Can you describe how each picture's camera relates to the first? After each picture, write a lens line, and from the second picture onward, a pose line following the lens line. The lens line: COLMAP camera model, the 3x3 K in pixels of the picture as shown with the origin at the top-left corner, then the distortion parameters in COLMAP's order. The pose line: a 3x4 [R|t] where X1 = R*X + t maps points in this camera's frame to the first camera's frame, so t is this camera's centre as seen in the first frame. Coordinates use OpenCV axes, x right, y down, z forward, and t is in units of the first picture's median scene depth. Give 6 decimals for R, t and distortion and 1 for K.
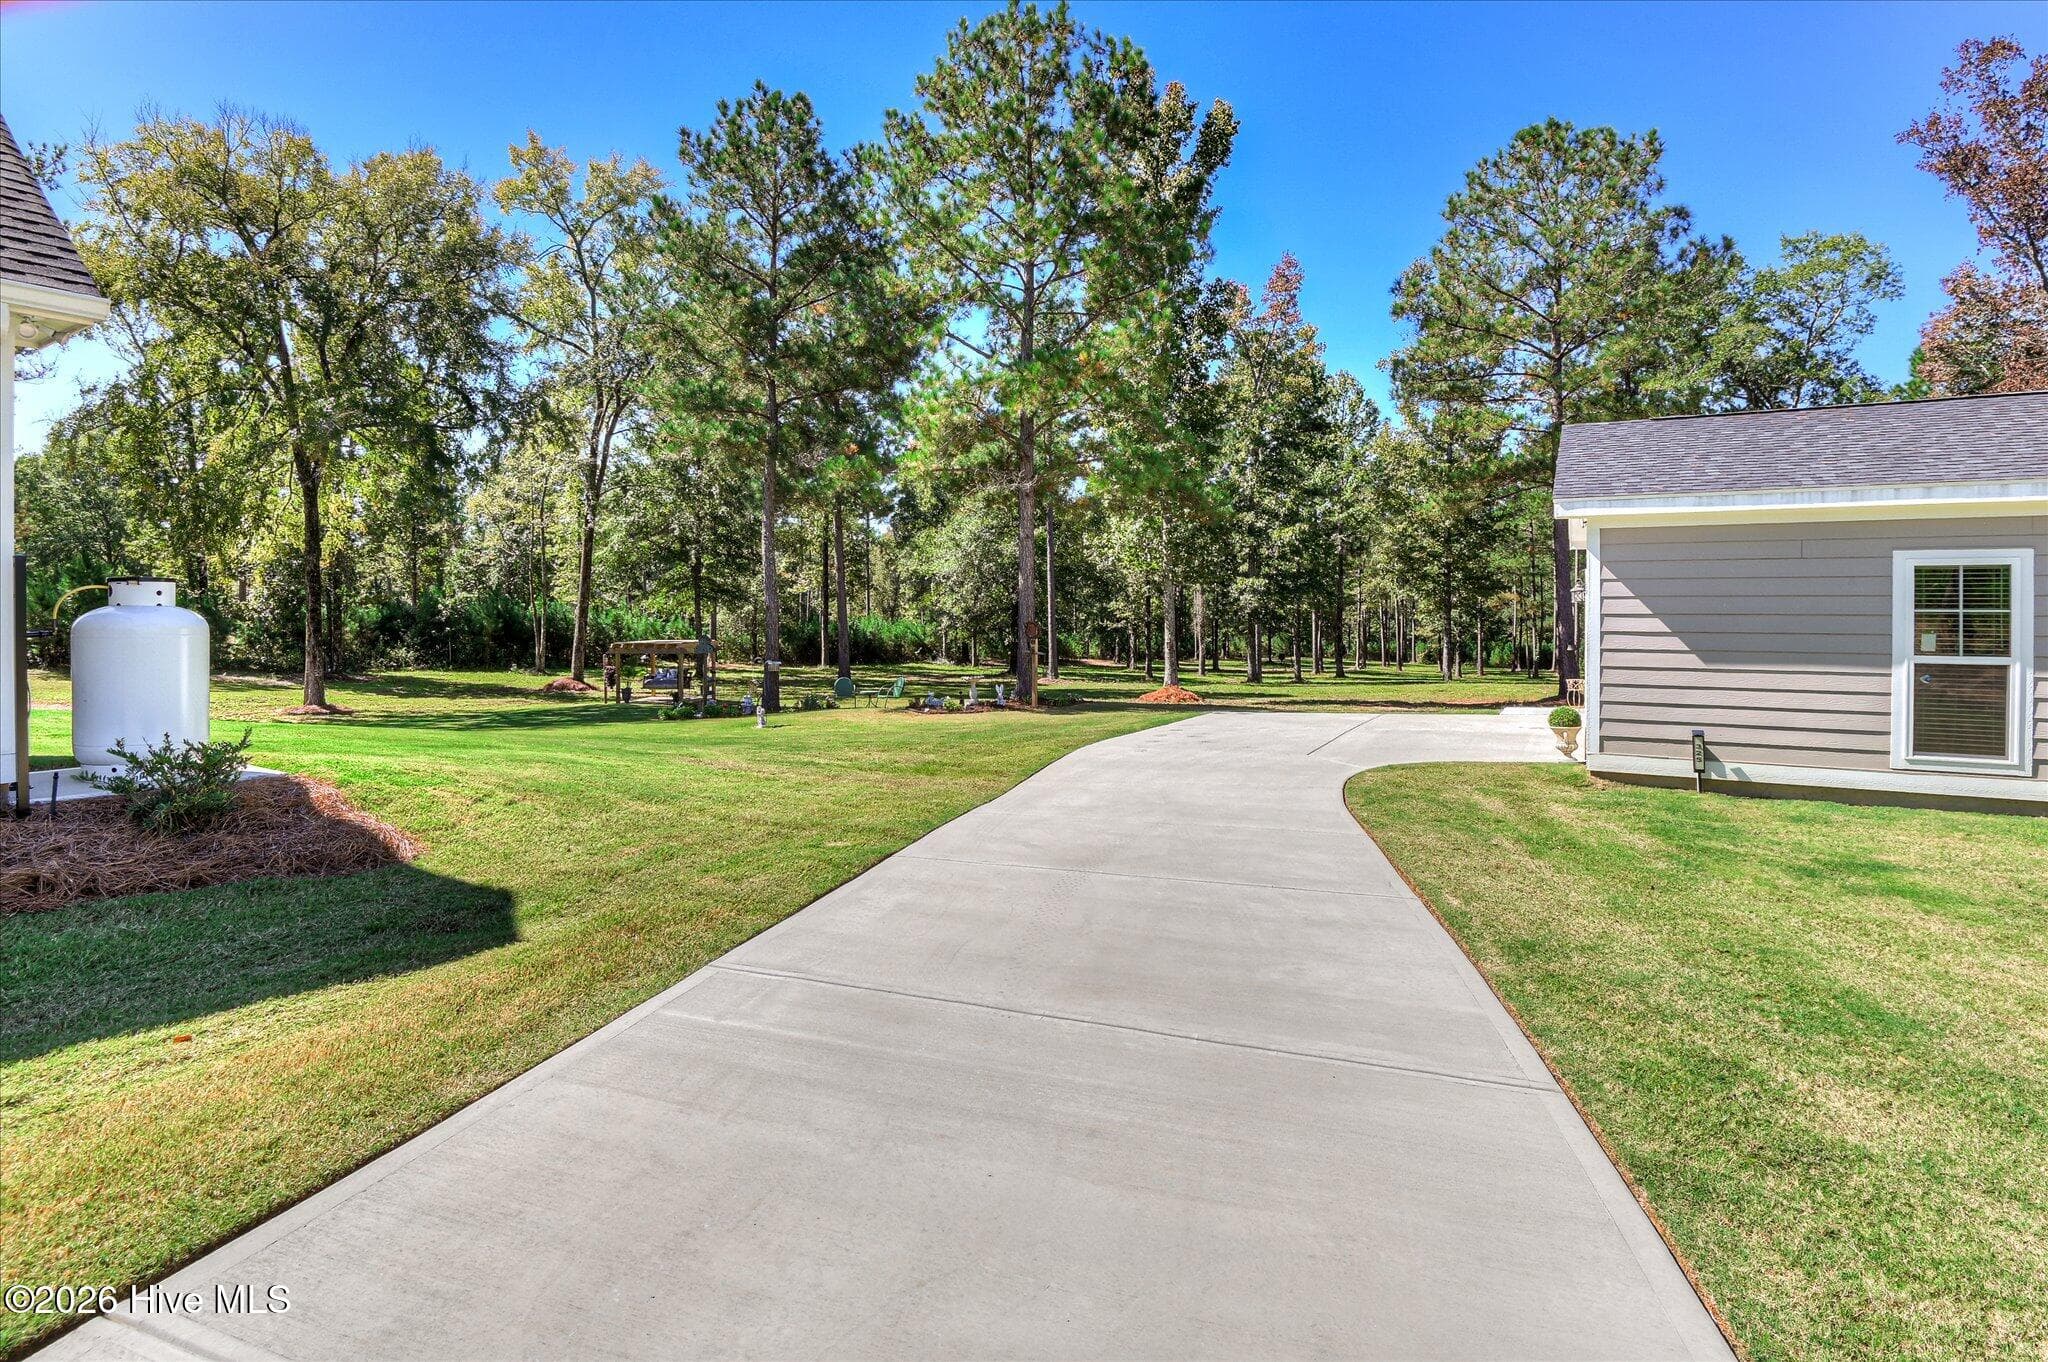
lens RADIAL K [[1750.0, 0, 997.6], [0, 1750.0, 682.3], [0, 0, 1]] dist [0.034483, -0.000298]
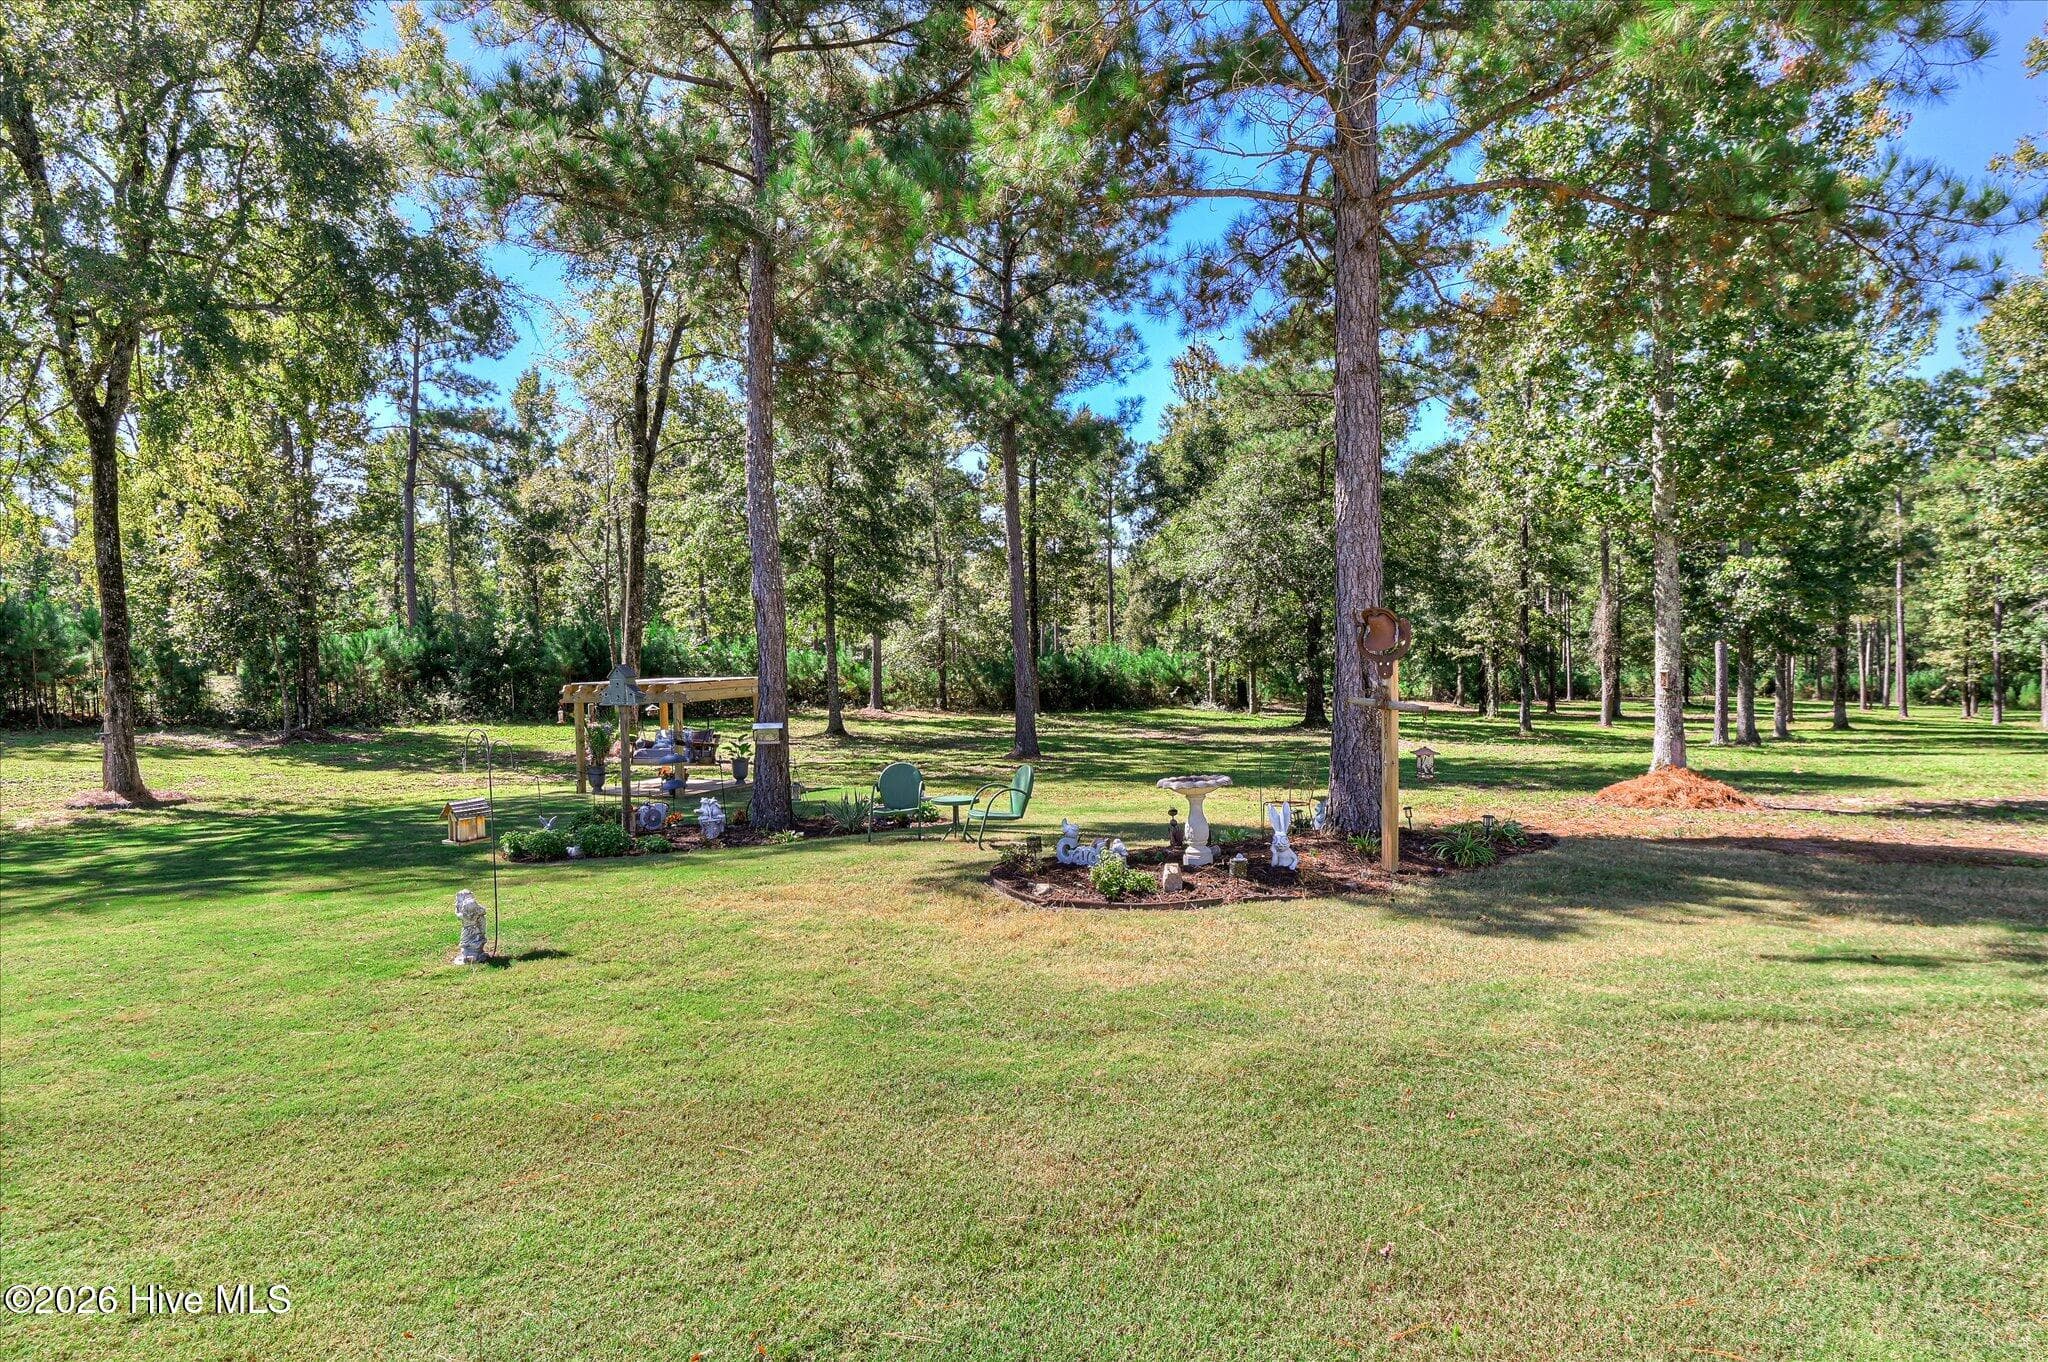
lens RADIAL K [[1155.2, 0, 1024.0], [0, 1155.2, 681.0], [0, 0, 1]] dist [0.017613, -0.032817]
pose [[0.973143, -0.008644, -0.230041, 0.003491], [0.002753, 0.999660, -0.025917, -0.010275], [0.230187, 0.024588, 0.972836, 0.533855]]
